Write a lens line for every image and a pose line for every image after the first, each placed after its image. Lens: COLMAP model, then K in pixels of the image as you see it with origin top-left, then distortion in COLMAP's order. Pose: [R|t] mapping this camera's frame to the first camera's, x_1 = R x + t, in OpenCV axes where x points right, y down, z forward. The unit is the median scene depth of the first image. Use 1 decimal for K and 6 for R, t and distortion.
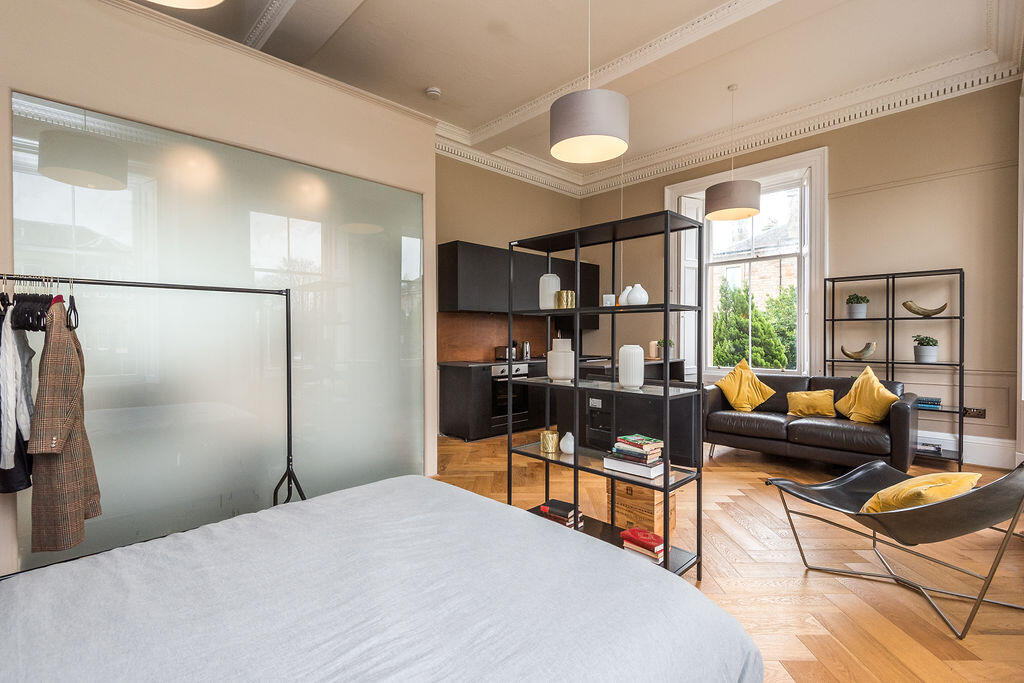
lens RADIAL K [[465.9, 0, 512.0], [0, 465.9, 341.5], [0, 0, 1]] dist [-0.000893, -0.000208]
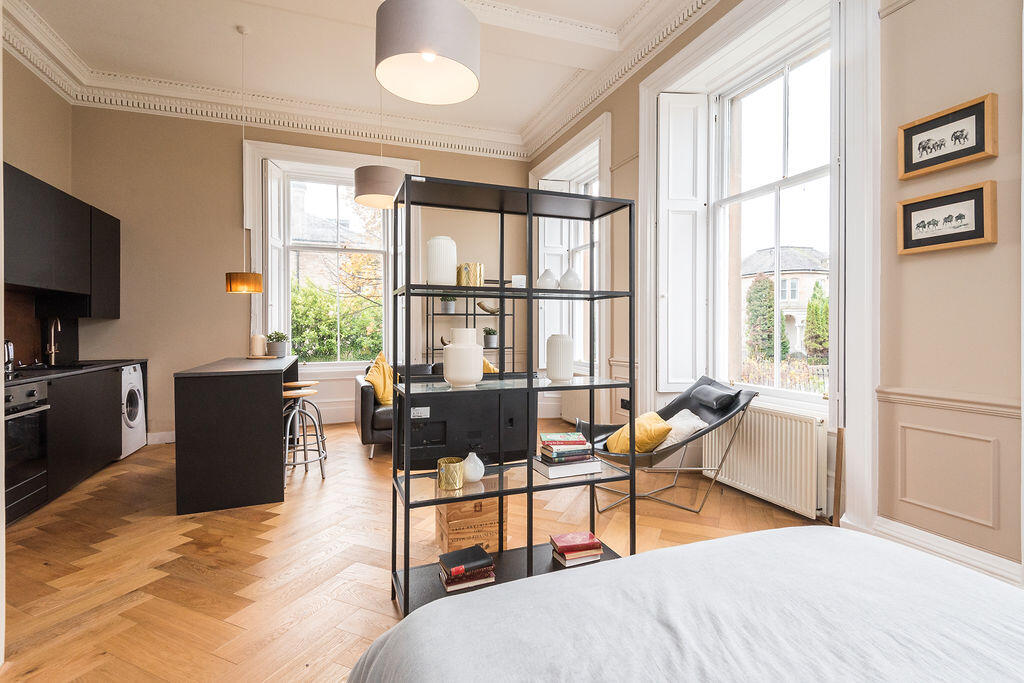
lens RADIAL K [[476.6, 0, 514.0], [0, 476.6, 328.0], [0, 0, 1]] dist [-0.001552, -0.000606]
pose [[0.390691, 0.002791, 0.920518, -0.368102], [0.014386, 0.999855, -0.009137, 0.001459], [-0.920410, 0.016813, 0.390594, 0.418727]]
